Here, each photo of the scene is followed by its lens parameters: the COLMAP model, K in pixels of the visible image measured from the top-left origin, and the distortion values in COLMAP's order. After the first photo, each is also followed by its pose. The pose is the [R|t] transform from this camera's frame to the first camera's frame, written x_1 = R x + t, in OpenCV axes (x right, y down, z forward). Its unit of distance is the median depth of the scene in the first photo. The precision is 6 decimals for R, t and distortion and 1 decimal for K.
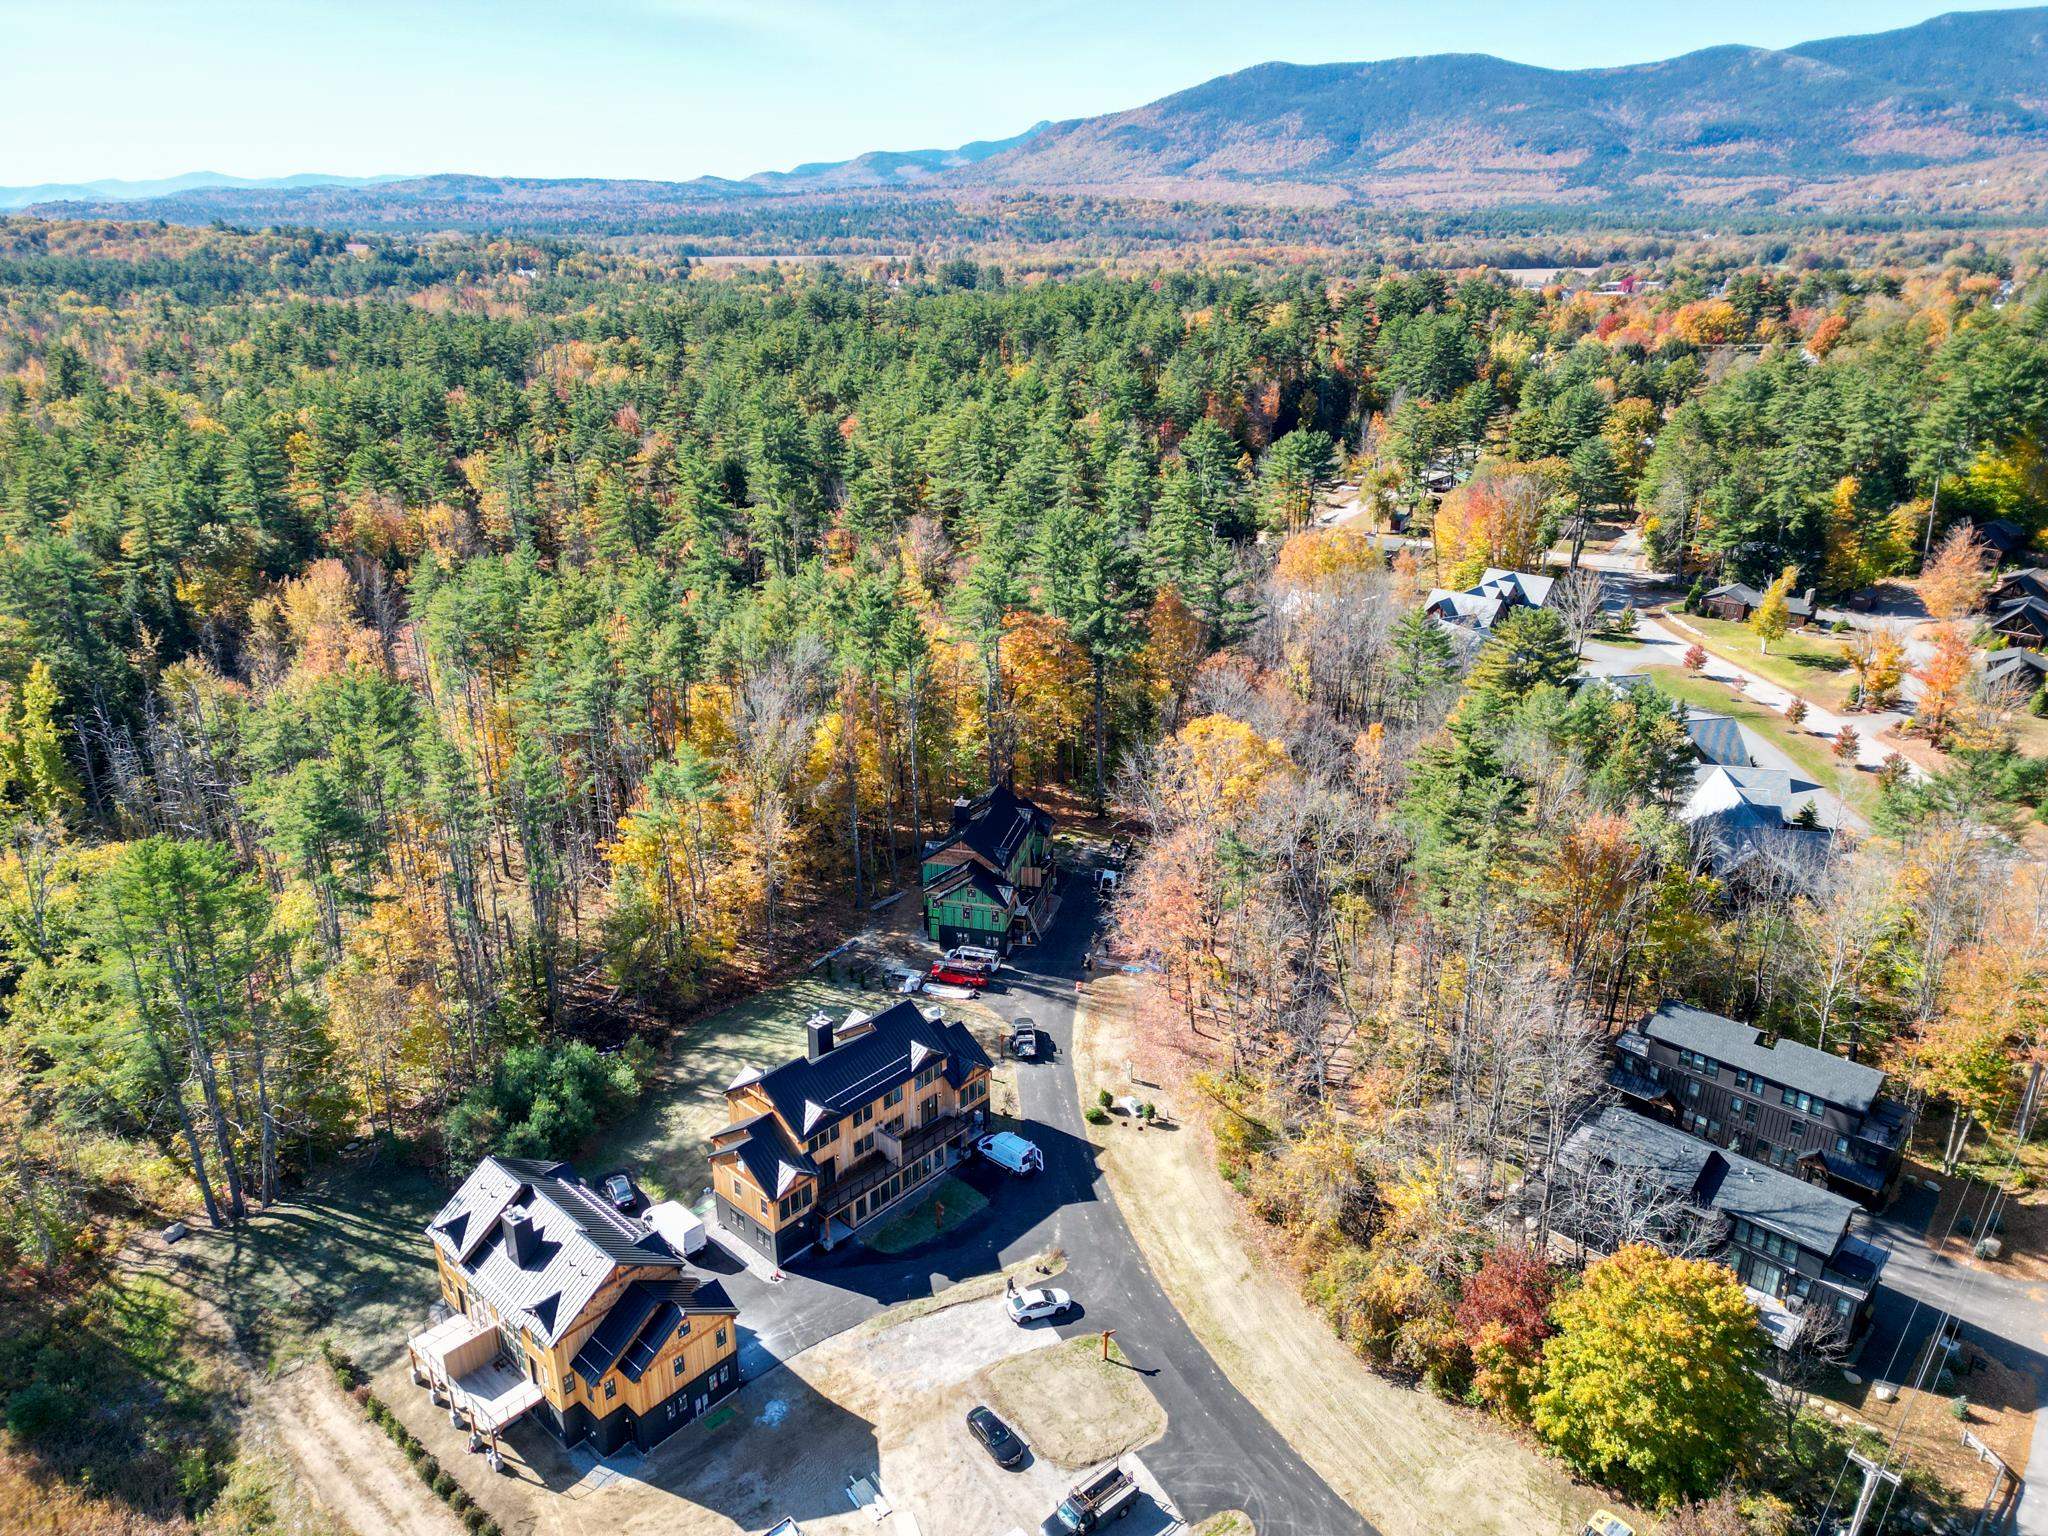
lens RADIAL K [[1421.3, 0, 1024.3], [0, 1421.3, 809.4], [0, 0, 1]] dist [0.073120, -0.056141]
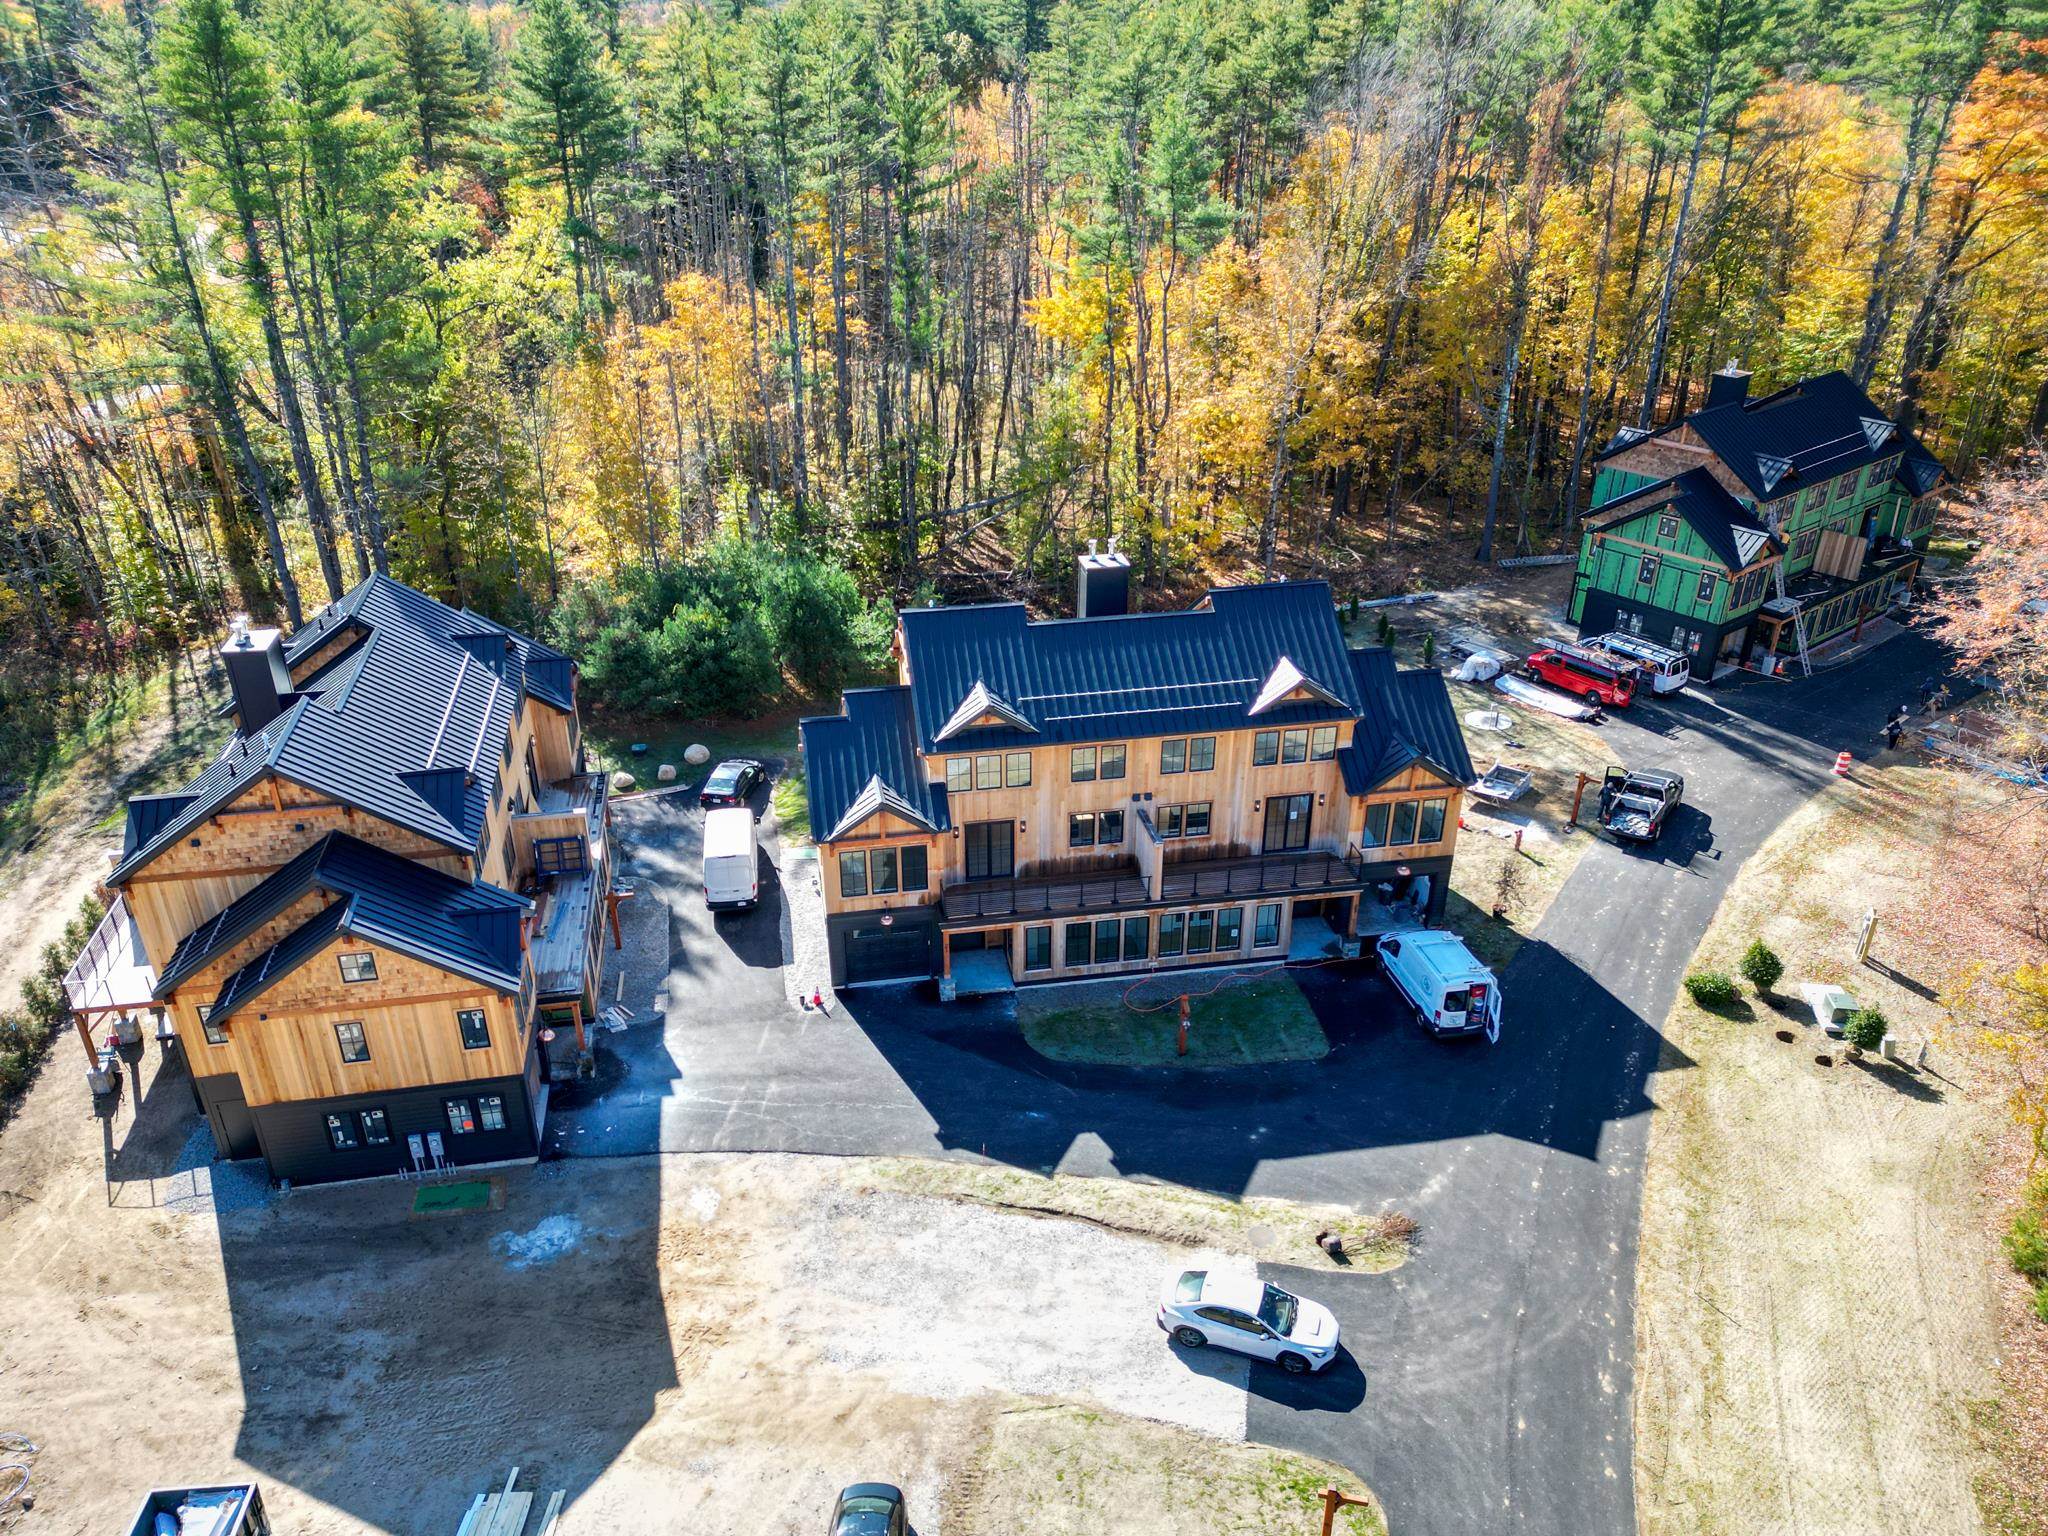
lens RADIAL K [[1492.4, 0, 1003.8], [0, 1492.4, 766.9], [0, 0, 1]] dist [0.088718, -0.073382]
pose [[0.785720, 0.270468, -0.556319, 0.121166], [-0.232523, 0.962527, 0.139551, 0.149494], [0.573217, 0.019710, 0.819167, 0.565127]]
